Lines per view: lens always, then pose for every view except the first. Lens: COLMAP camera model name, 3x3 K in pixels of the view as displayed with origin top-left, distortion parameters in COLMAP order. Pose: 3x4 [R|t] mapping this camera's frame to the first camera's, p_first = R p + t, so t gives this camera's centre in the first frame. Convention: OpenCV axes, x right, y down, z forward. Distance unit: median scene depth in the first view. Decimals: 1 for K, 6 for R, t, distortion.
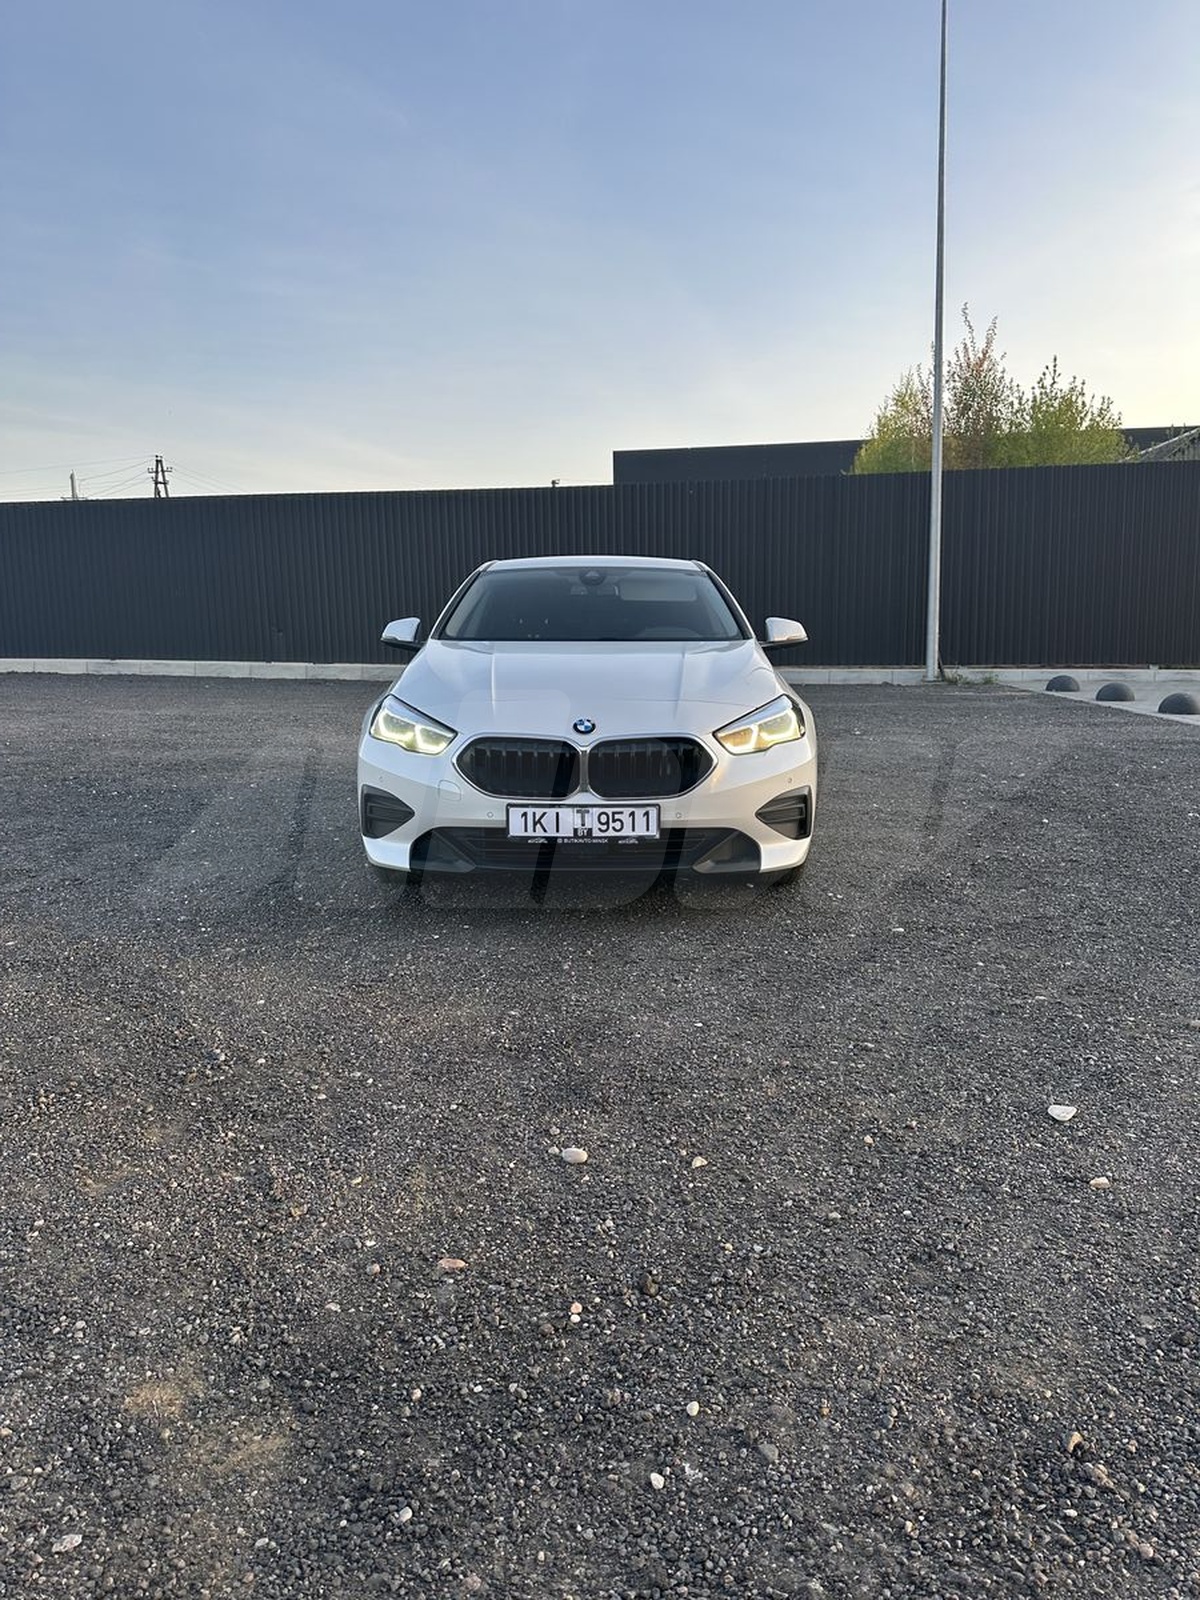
lens RADIAL K [[1129.1, 0, 600.0], [0, 1129.1, 800.0], [0, 0, 1]] dist [0.104294, -0.133858]
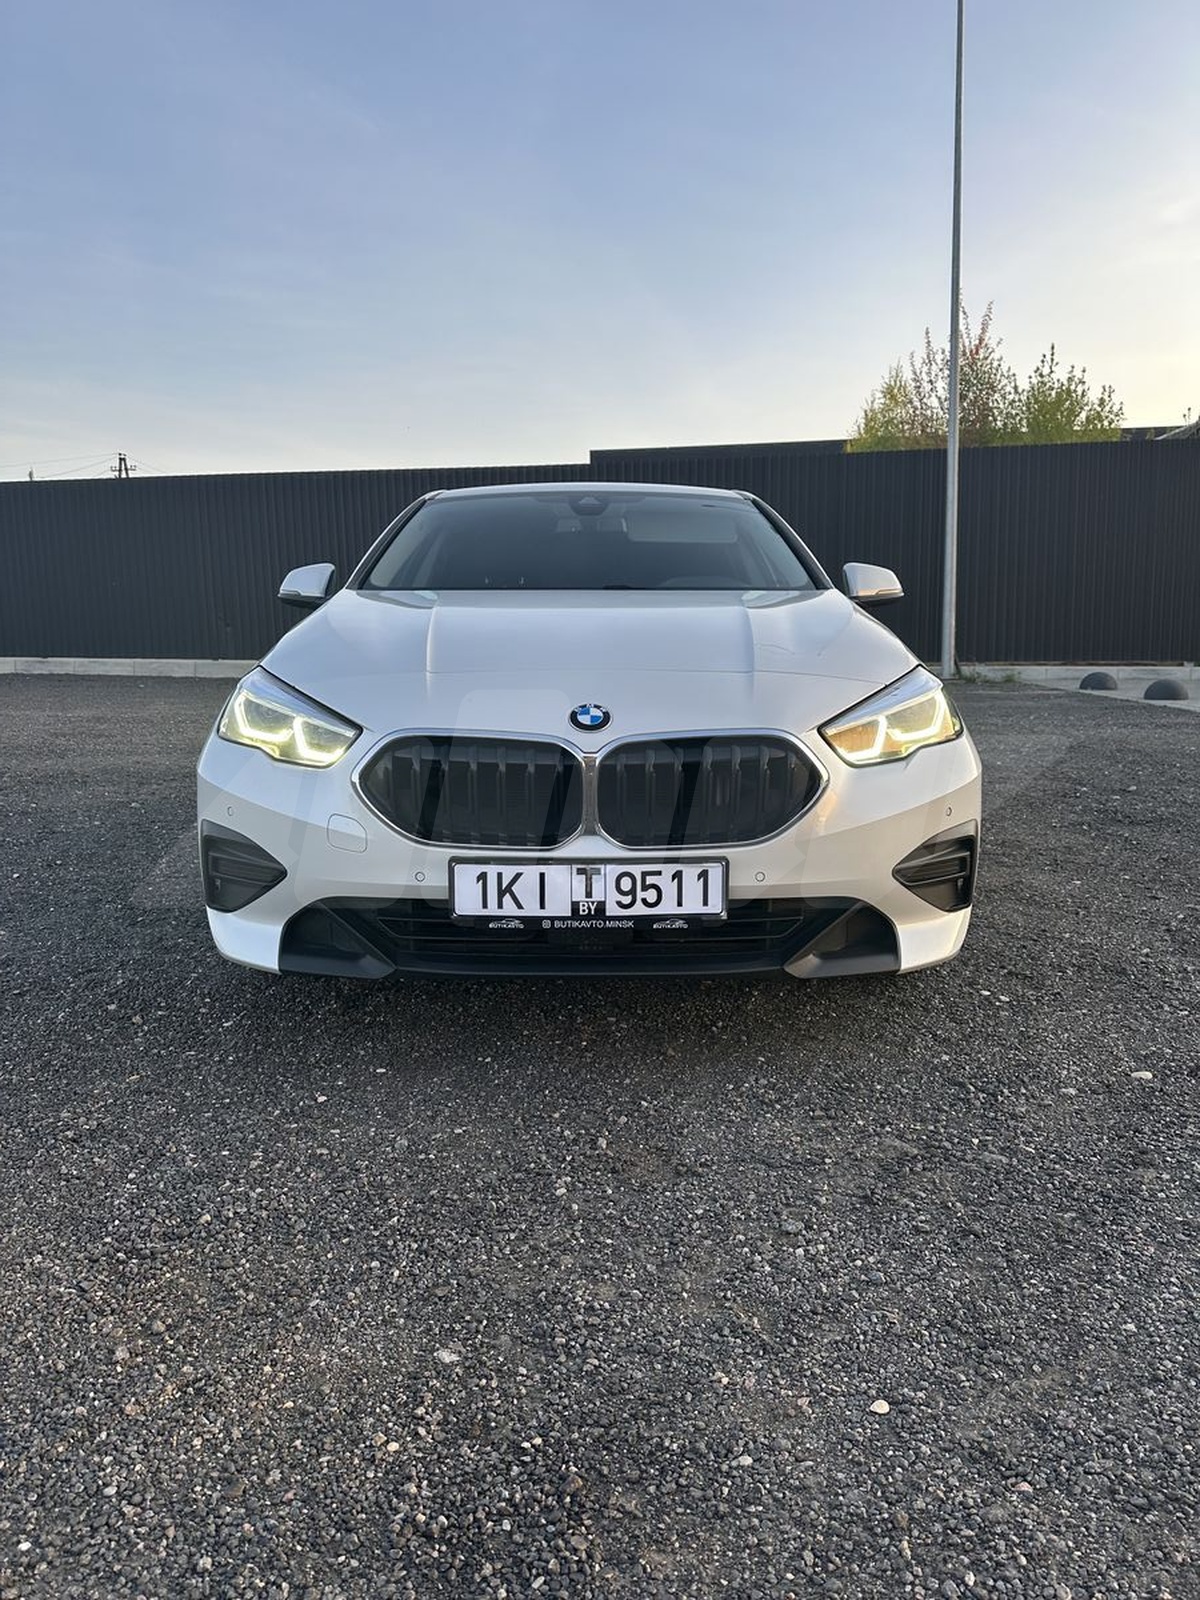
lens RADIAL K [[1143.8, 0, 598.6], [0, 1143.8, 804.9], [0, 0, 1]] dist [0.089079, -0.114331]
pose [[0.999825, -0.002828, 0.018517, -0.019293], [0.002849, 0.999995, -0.001113, -0.020313], [-0.018514, 0.001166, 0.999828, 0.418429]]
